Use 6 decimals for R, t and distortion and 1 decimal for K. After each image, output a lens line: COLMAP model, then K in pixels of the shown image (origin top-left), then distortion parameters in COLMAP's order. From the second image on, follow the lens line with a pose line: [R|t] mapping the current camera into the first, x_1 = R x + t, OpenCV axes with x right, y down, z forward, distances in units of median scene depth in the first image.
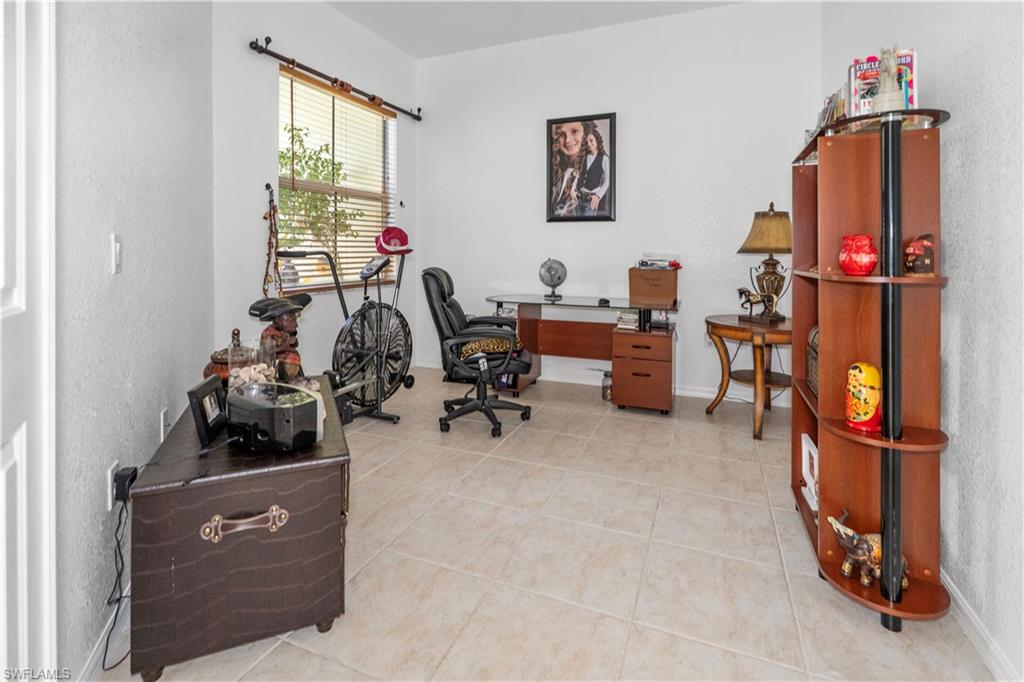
lens RADIAL K [[472.3, 0, 512.8], [0, 472.3, 254.1], [0, 0, 1]] dist [0.001402, 0.000455]
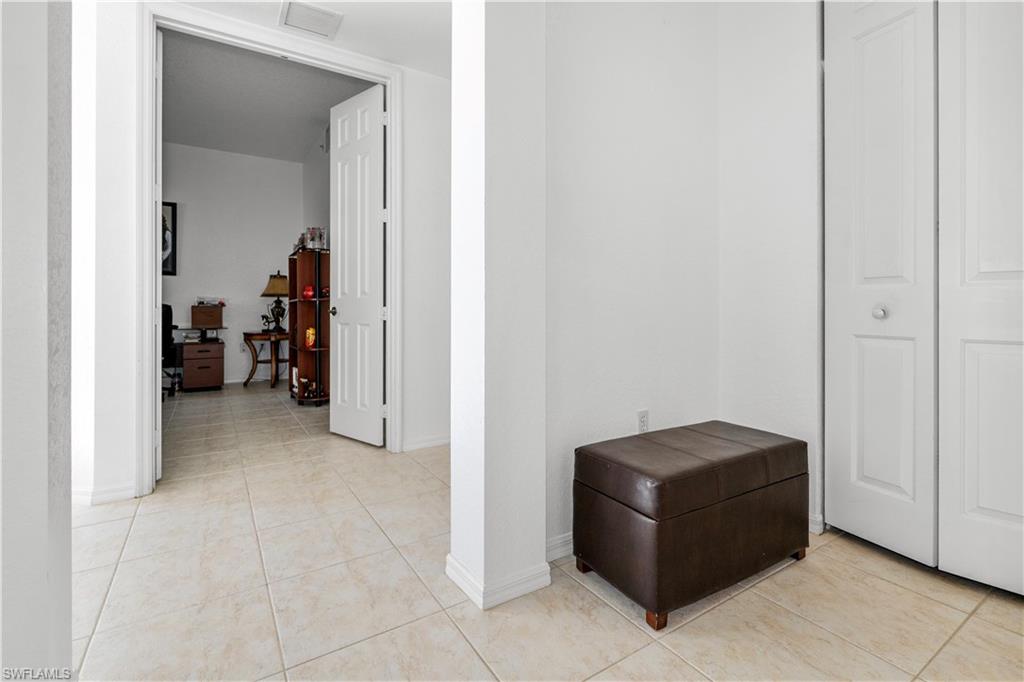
lens RADIAL K [[470.8, 0, 512.5], [0, 470.8, 298.0], [0, 0, 1]] dist [-0.001379, 0.000017]
pose [[0.560511, 0.009200, 0.828096, -0.512334], [0.013602, 0.999701, -0.020314, 0.056638], [-0.828035, 0.022650, 0.560219, -0.872336]]
